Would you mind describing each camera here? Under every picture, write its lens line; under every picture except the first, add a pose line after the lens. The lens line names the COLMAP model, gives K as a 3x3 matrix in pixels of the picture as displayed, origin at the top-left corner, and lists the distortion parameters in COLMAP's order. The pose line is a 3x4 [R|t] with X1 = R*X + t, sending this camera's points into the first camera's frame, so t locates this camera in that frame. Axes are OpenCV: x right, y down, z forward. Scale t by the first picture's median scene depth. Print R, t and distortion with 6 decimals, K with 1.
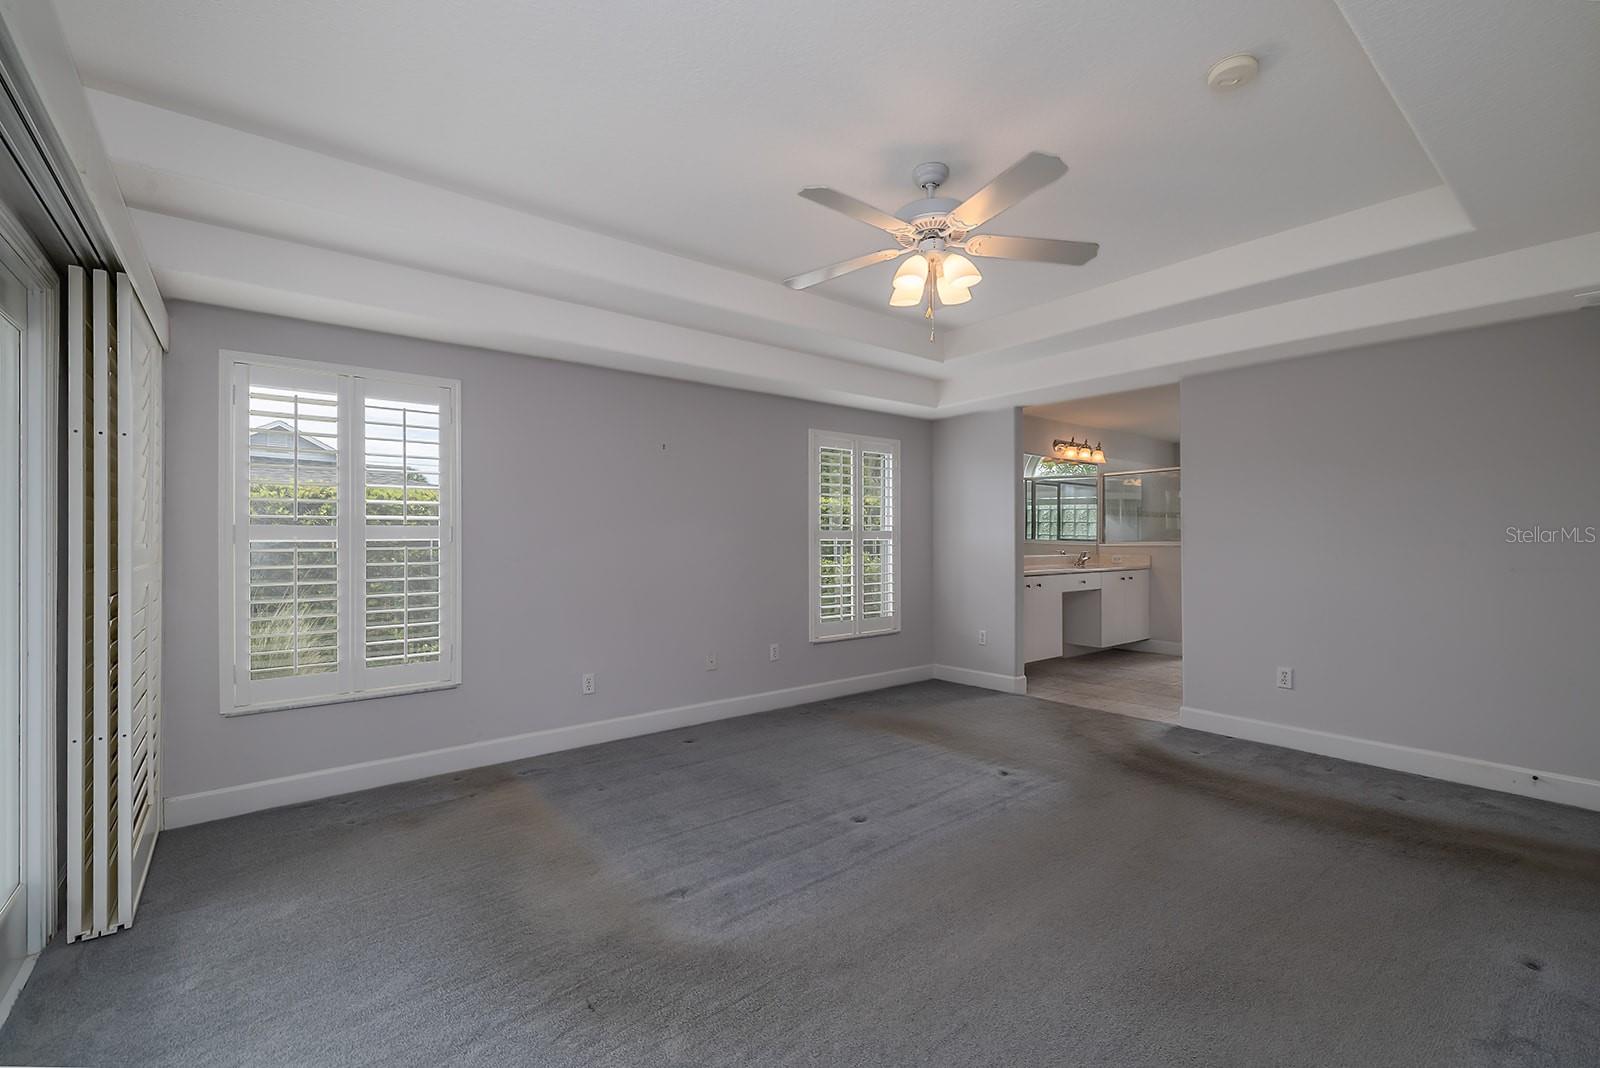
lens RADIAL K [[681.8, 0, 797.7], [0, 681.8, 534.5], [0, 0, 1]] dist [-0.000913, 0.000212]
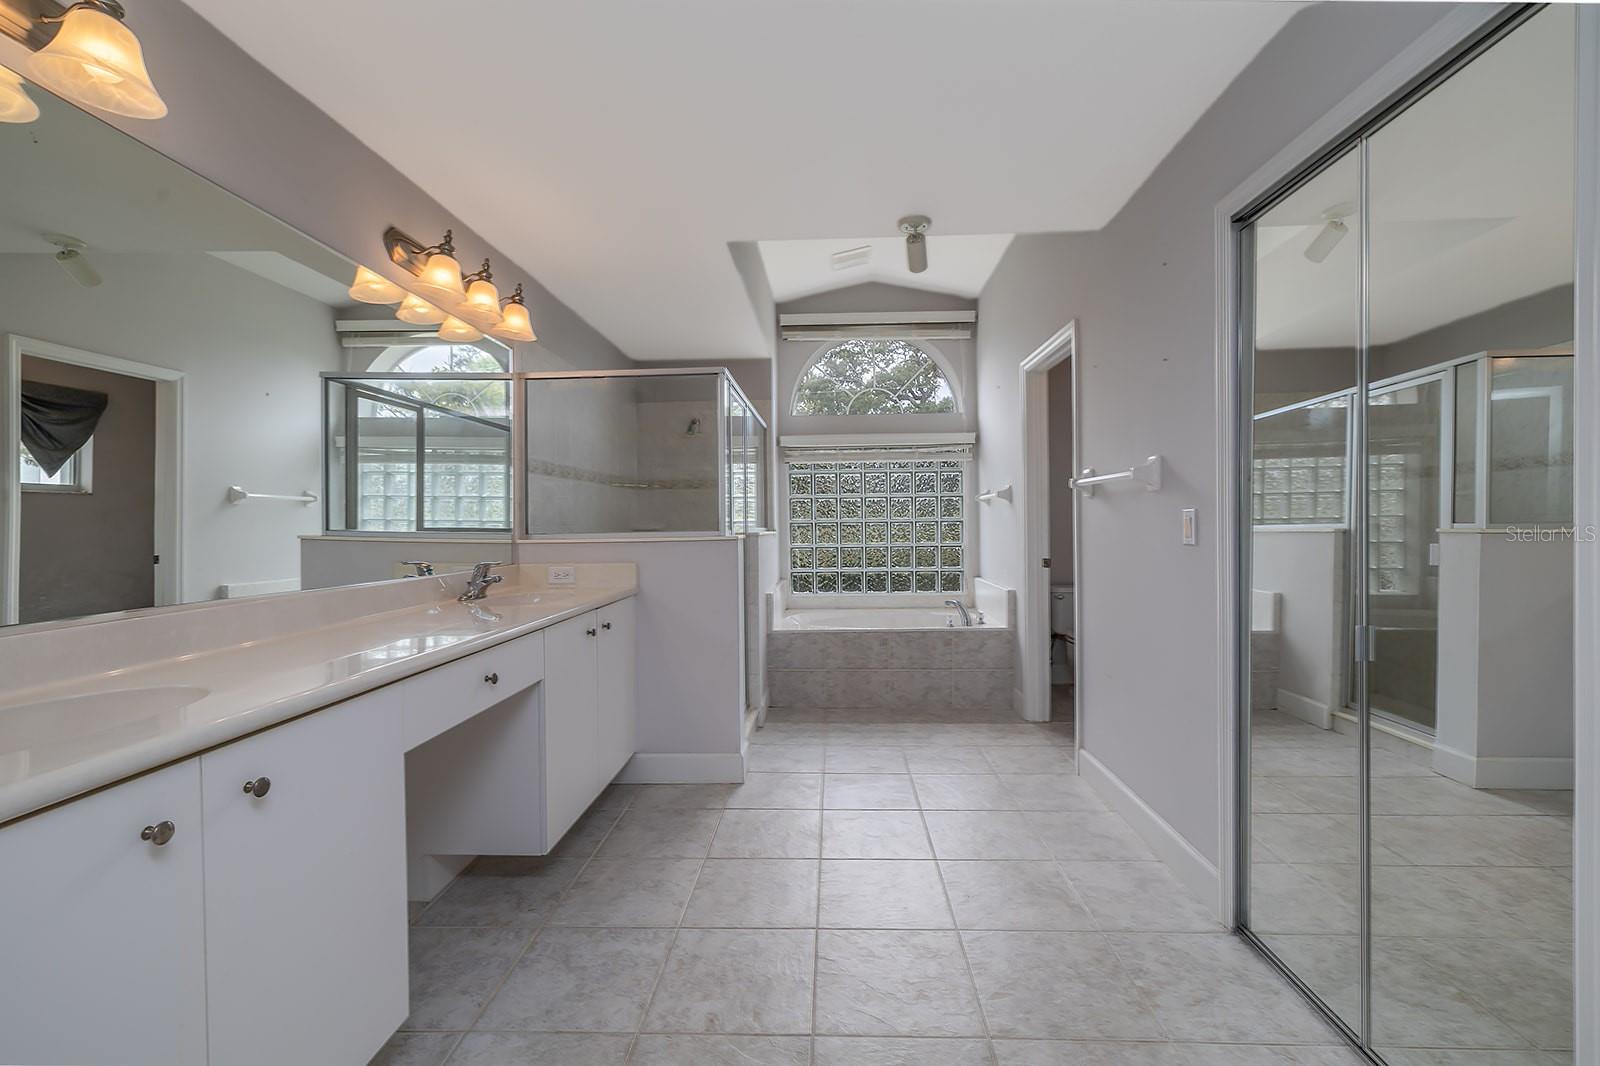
lens RADIAL K [[681.8, 0, 804.9], [0, 681.8, 527.2], [0, 0, 1]] dist [-0.000913, 0.000212]
pose [[0.654286, -0.008580, 0.756199, 0.258443], [0.002302, 0.999954, 0.009354, 0.002795], [-0.756244, -0.004380, 0.654275, 0.634767]]
